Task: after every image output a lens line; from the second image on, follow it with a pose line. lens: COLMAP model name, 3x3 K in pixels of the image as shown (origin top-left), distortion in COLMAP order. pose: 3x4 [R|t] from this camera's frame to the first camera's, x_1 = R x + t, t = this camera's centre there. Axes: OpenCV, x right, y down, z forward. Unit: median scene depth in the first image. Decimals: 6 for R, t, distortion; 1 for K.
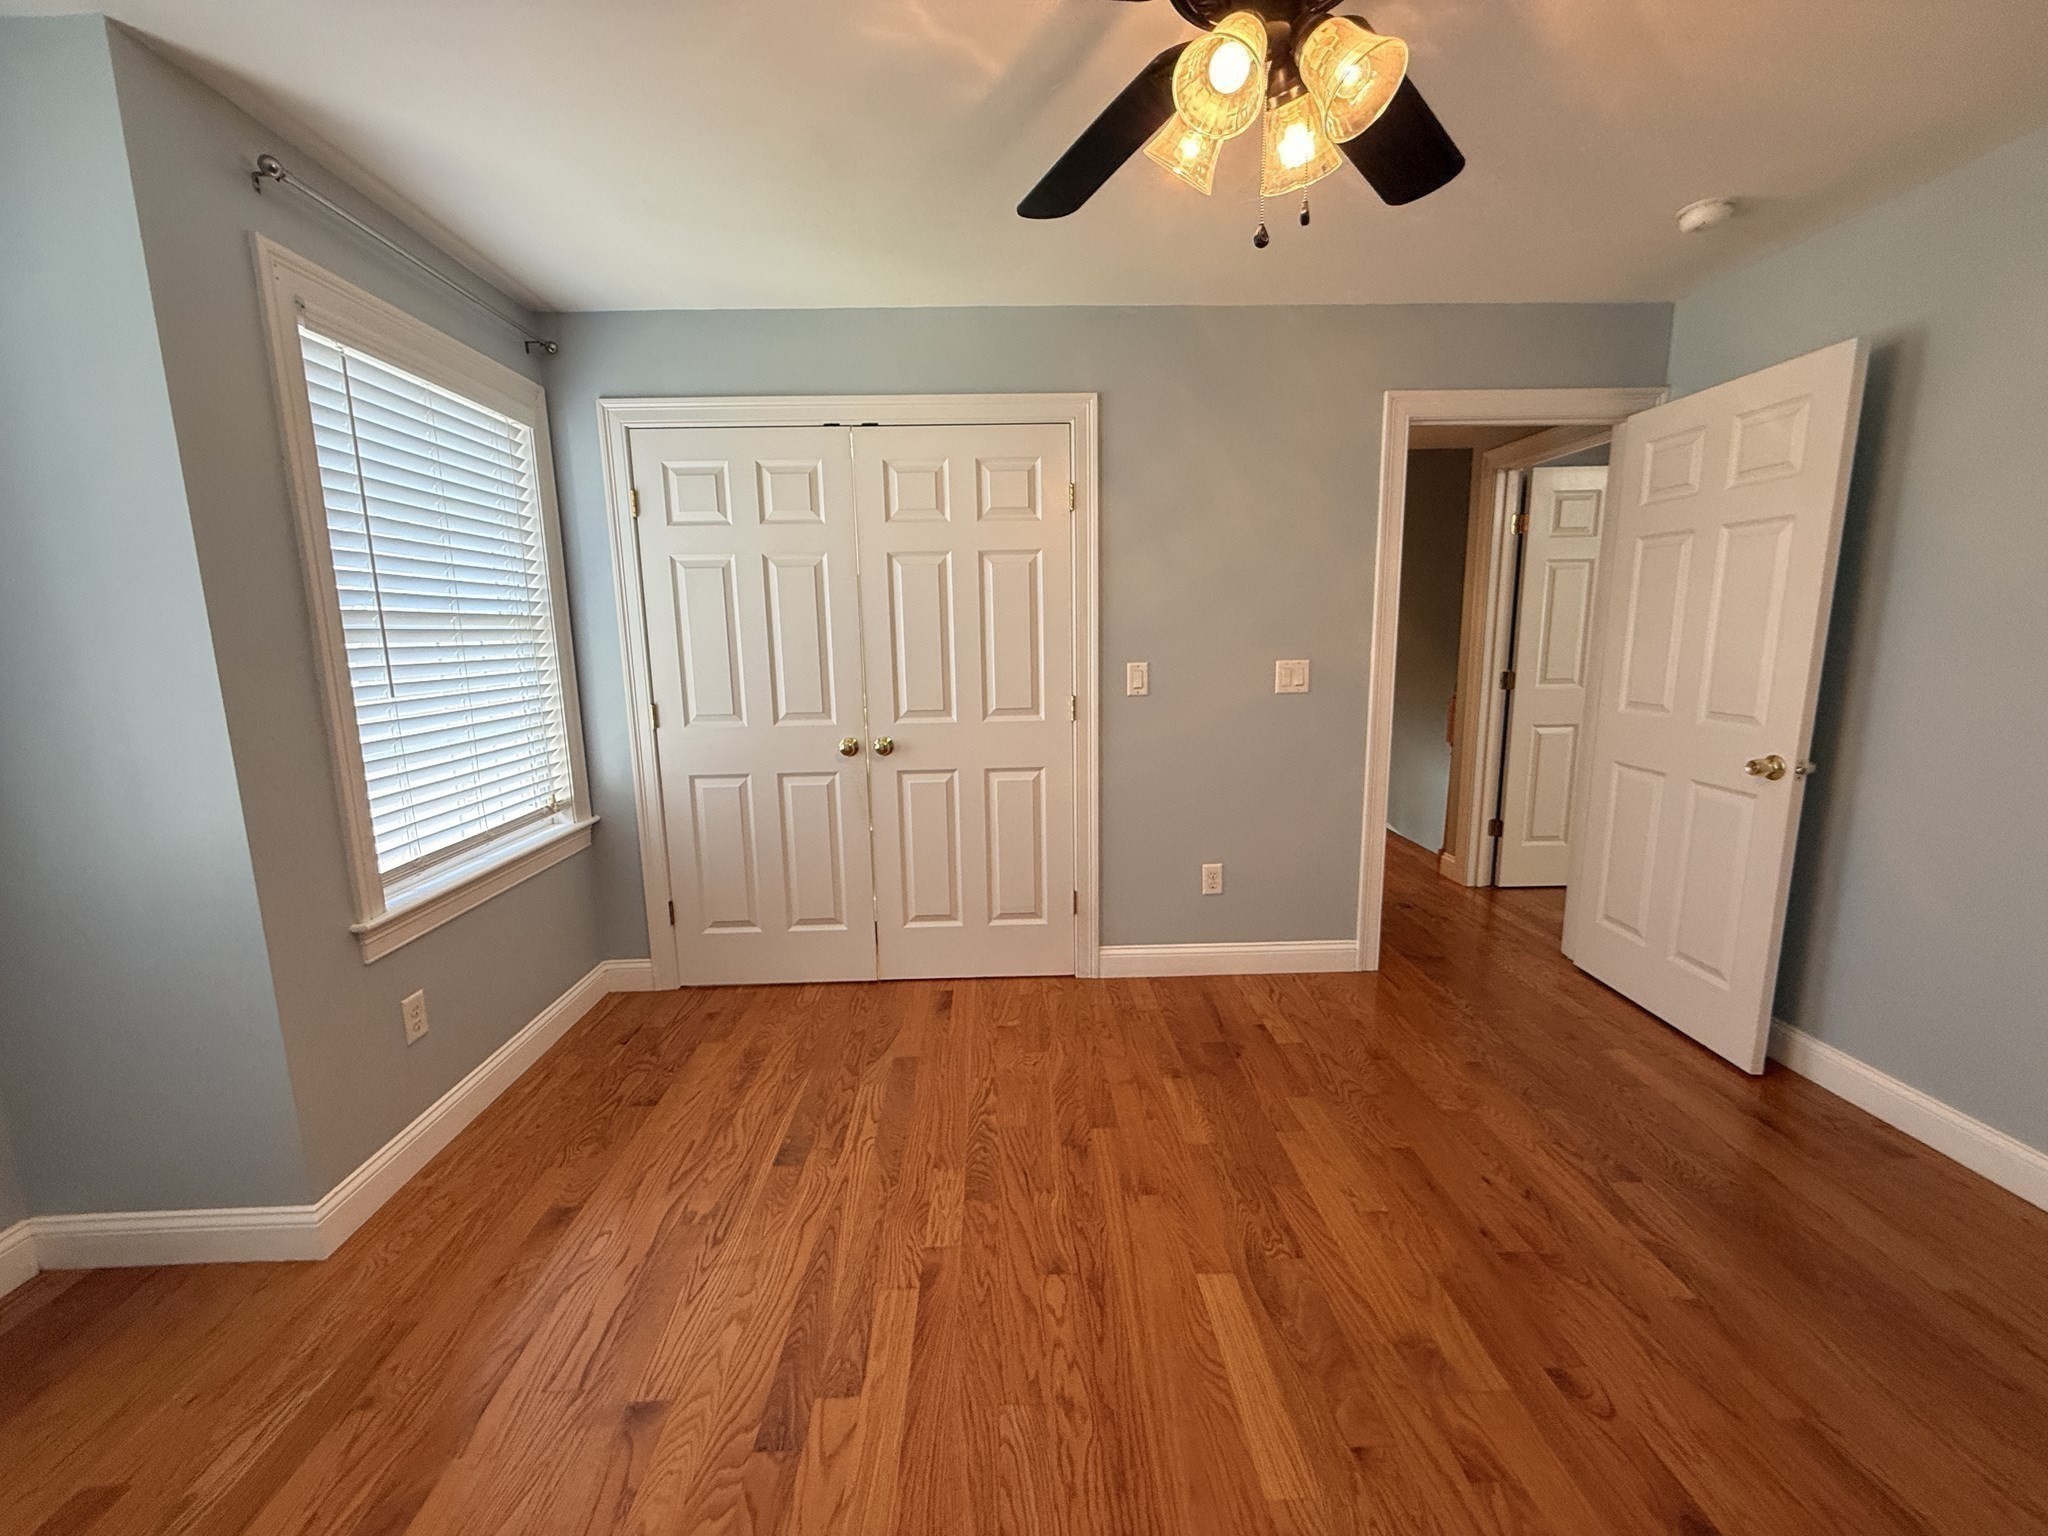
lens RADIAL K [[818.7, 0, 1019.4], [0, 818.7, 763.8], [0, 0, 1]] dist [-0.000646, -0.000351]
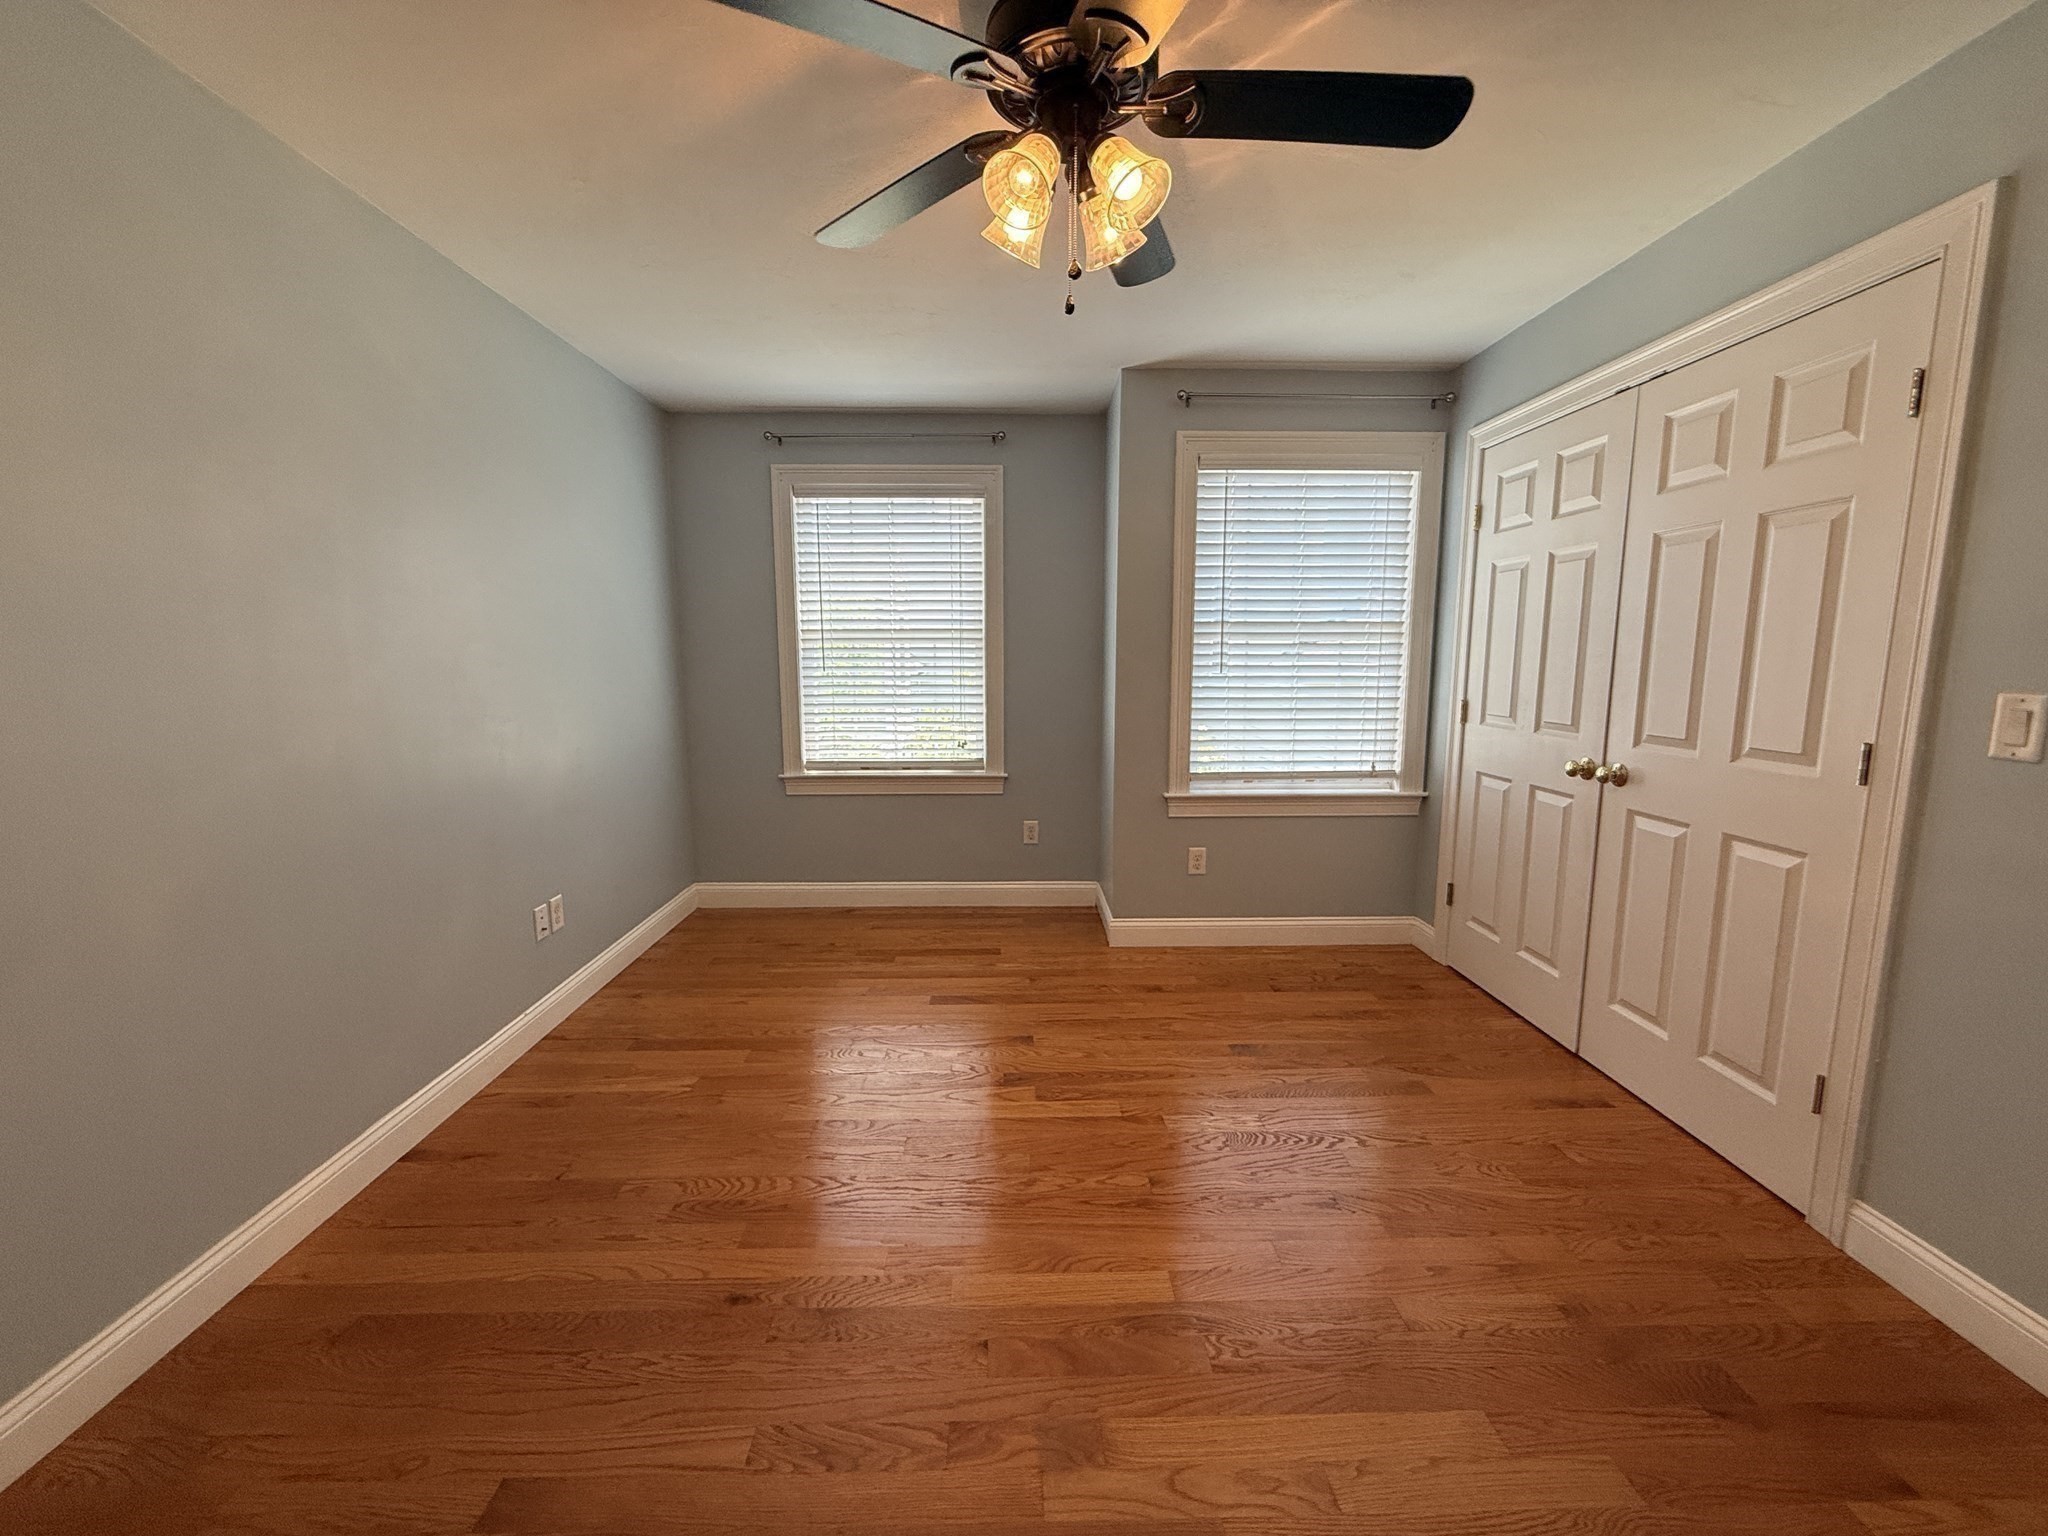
lens RADIAL K [[818.7, 0, 1019.4], [0, 818.7, 763.8], [0, 0, 1]] dist [-0.000646, -0.000351]
pose [[-0.006208, 0.152395, -0.988300, 0.665339], [-0.159849, 0.975459, 0.151419, -0.062830], [0.987122, 0.158919, 0.018305, 0.420642]]
